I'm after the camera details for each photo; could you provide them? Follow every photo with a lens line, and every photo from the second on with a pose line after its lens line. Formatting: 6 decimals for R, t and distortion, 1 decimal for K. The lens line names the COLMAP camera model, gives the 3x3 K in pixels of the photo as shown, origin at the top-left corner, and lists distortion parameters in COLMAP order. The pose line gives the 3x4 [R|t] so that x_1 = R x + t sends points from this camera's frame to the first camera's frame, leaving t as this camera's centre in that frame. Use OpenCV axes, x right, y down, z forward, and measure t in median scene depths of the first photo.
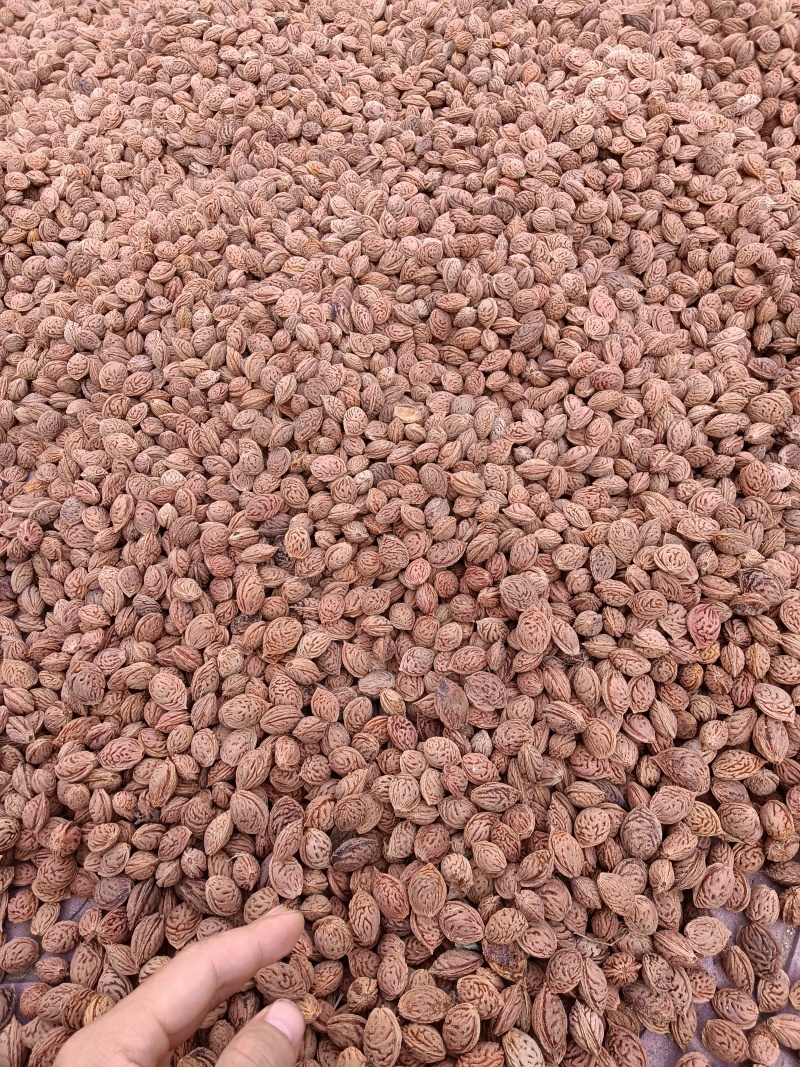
lens RADIAL K [[780.8, 0, 389.6], [0, 780.8, 520.6], [0, 0, 1]] dist [0.054268, -0.088965]
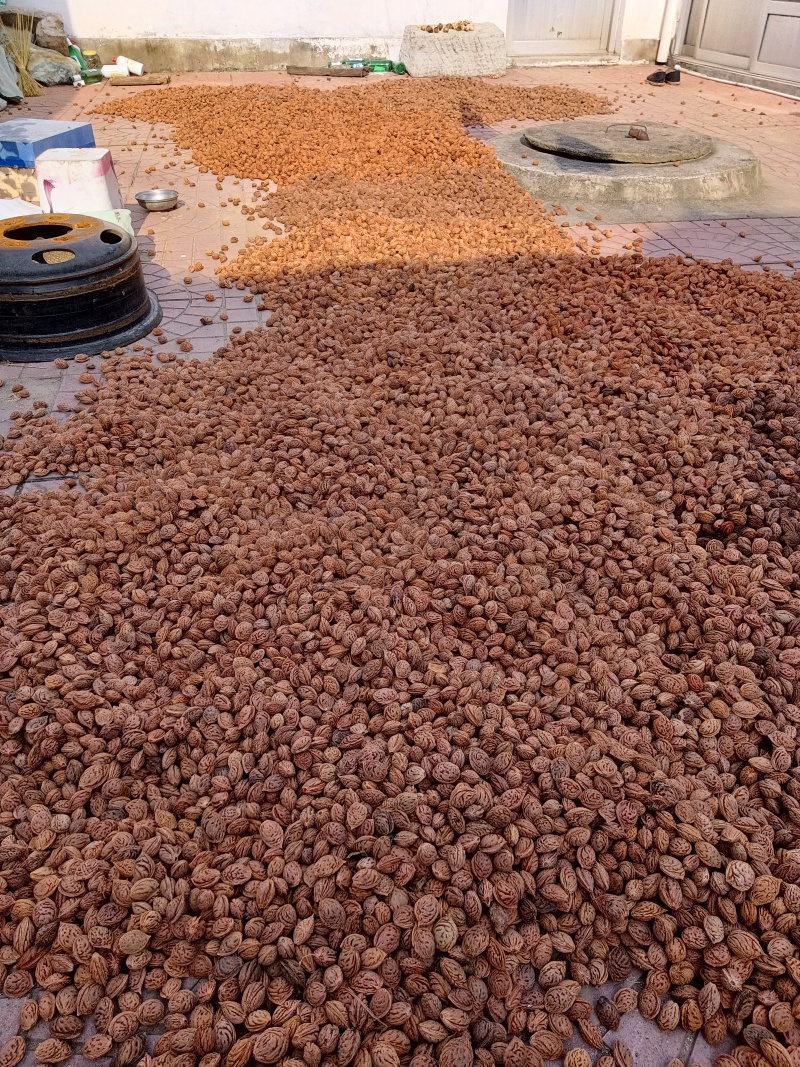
lens RADIAL K [[771.0, 0, 391.5], [0, 771.0, 536.3], [0, 0, 1]] dist [0.106406, -0.165380]
pose [[0.996749, 0.079810, -0.010998, -0.066958], [-0.078408, 0.929630, -0.360056, 0.168701], [-0.018512, 0.359748, 0.932866, -0.483423]]
